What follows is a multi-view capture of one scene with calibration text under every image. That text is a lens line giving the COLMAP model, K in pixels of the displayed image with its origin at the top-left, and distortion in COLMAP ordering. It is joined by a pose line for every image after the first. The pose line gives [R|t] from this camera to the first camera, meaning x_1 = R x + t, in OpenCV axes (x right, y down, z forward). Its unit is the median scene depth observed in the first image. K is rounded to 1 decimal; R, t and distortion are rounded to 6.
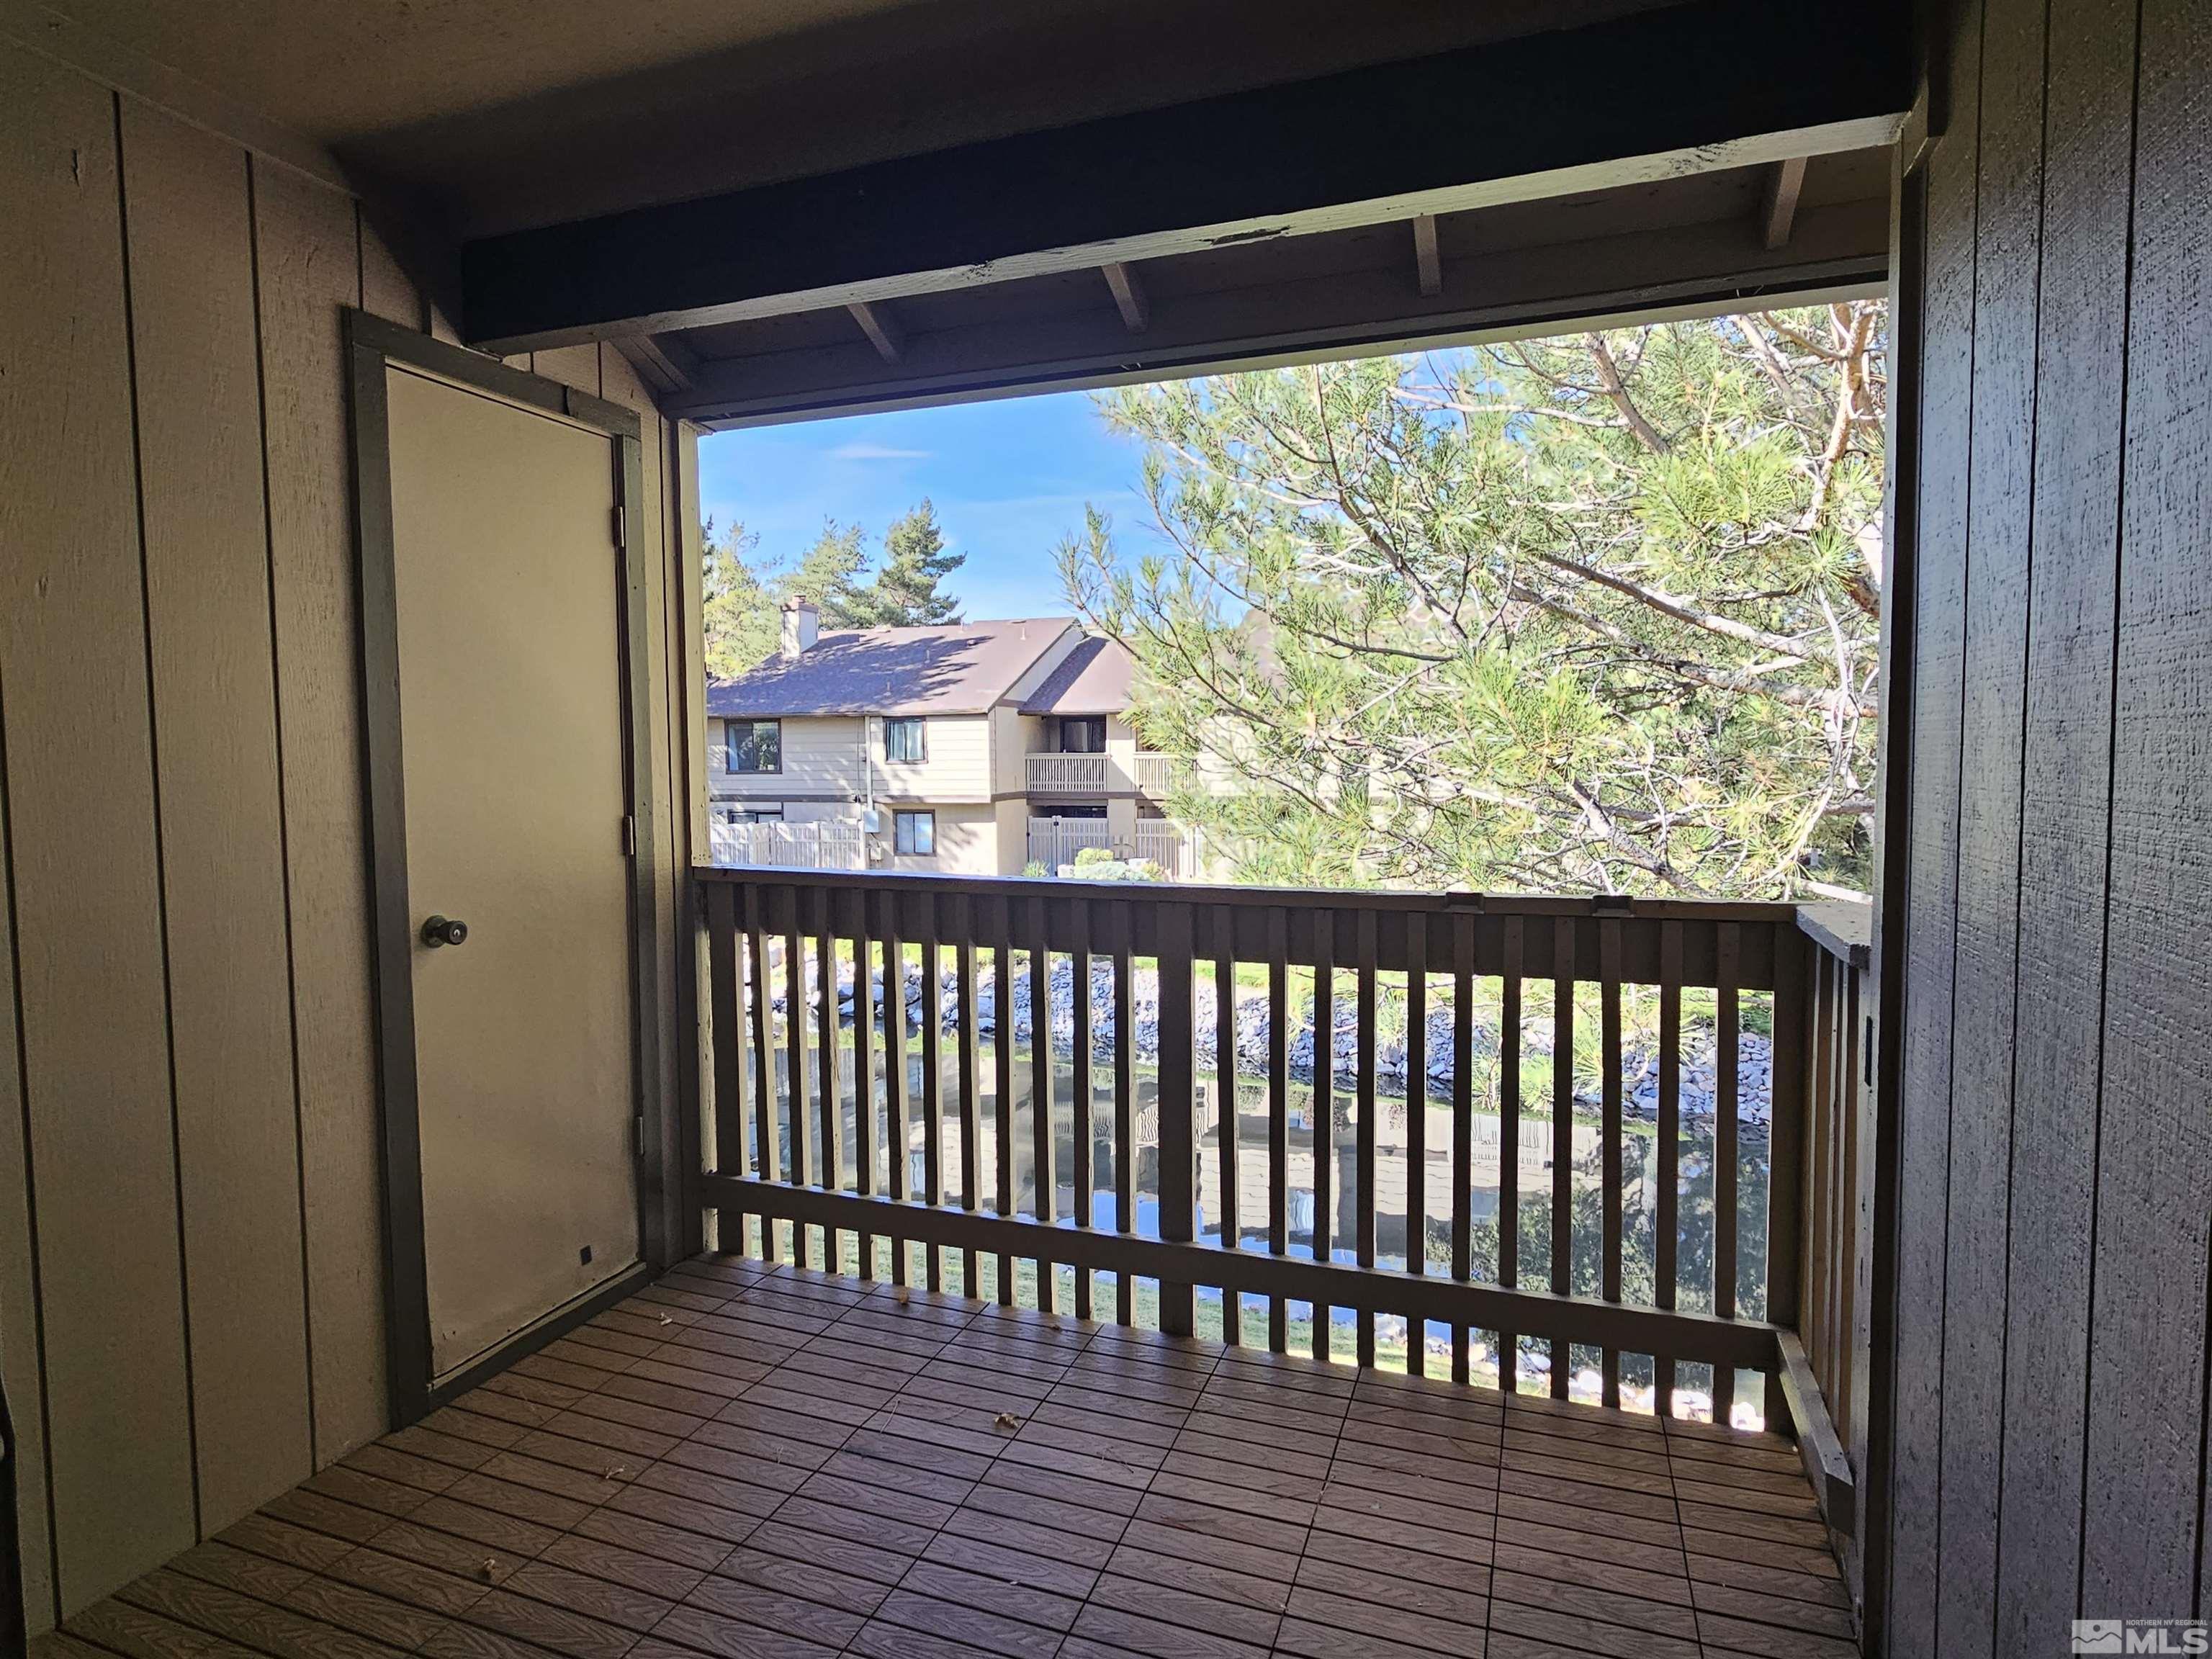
lens RADIAL K [[1195.6, 0, 1104.6], [0, 1195.6, 823.7], [0, 0, 1]] dist [0.003075, -0.003535]
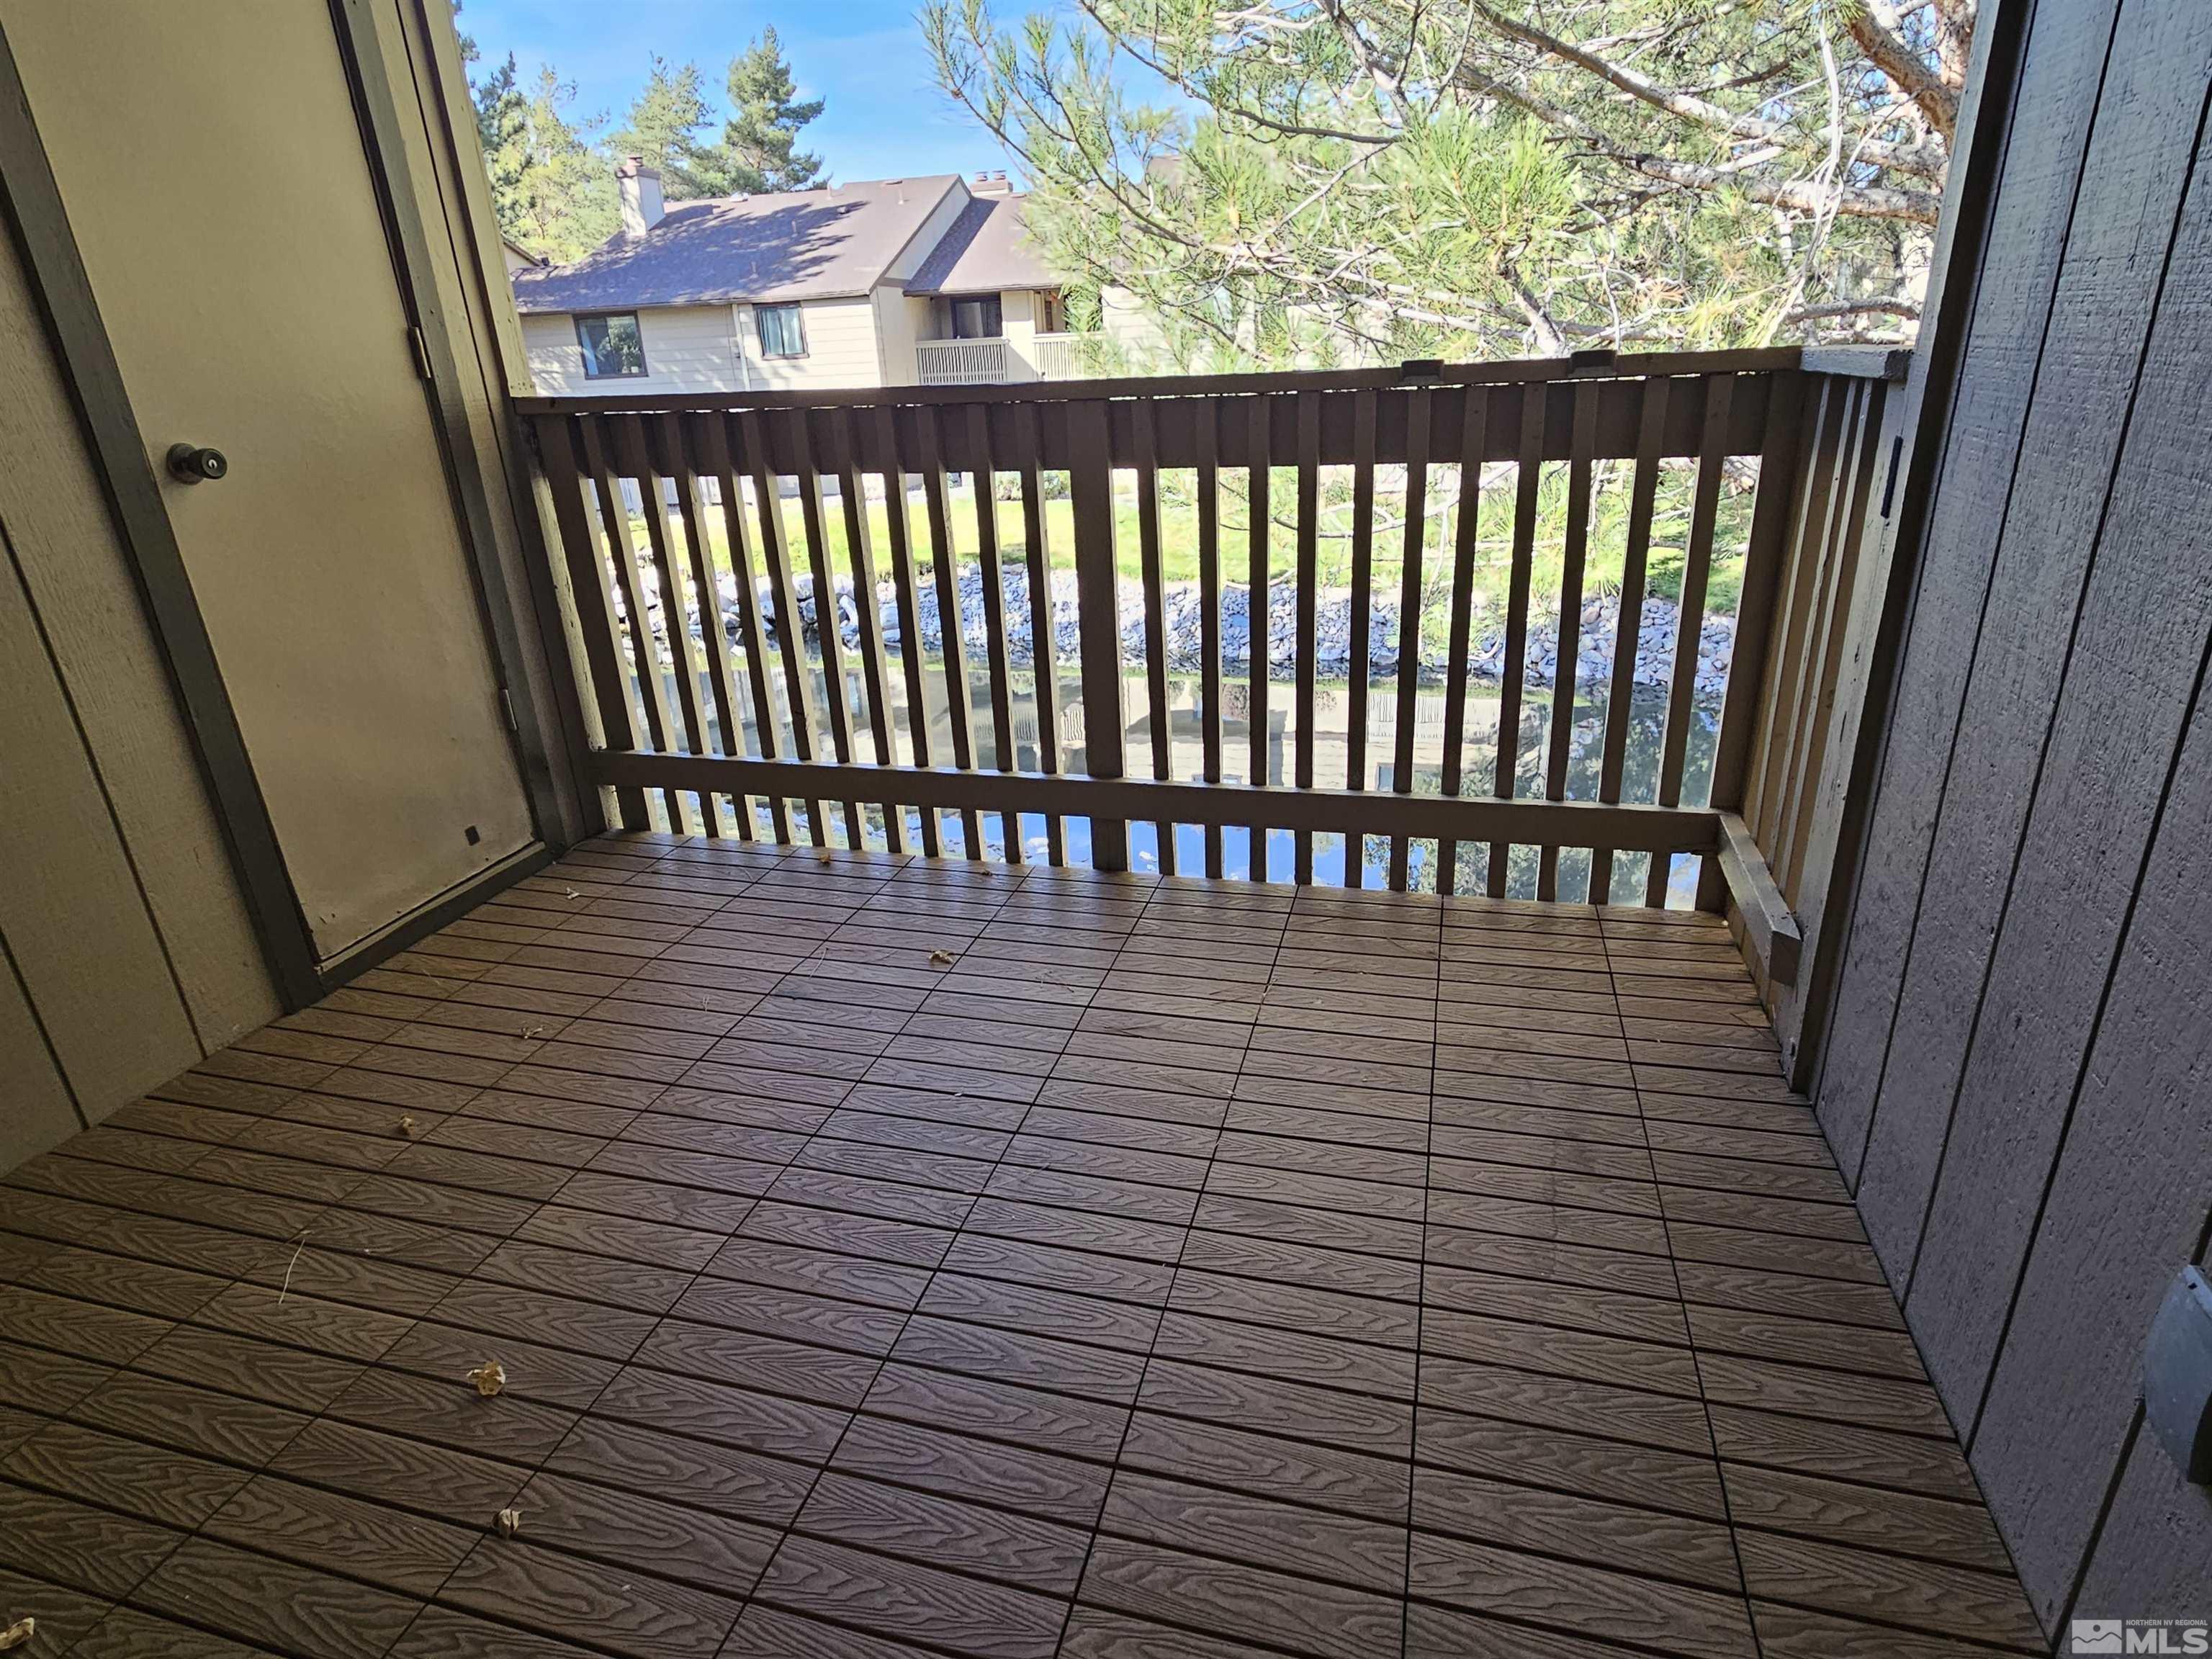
lens RADIAL K [[1195.6, 0, 1104.3], [0, 1195.6, 827.5], [0, 0, 1]] dist [0.003075, -0.003535]
pose [[0.996070, -0.067053, 0.057870, 0.001018], [0.044873, 0.945340, 0.322985, 0.076511], [-0.076364, -0.319119, 0.944633, 0.088003]]
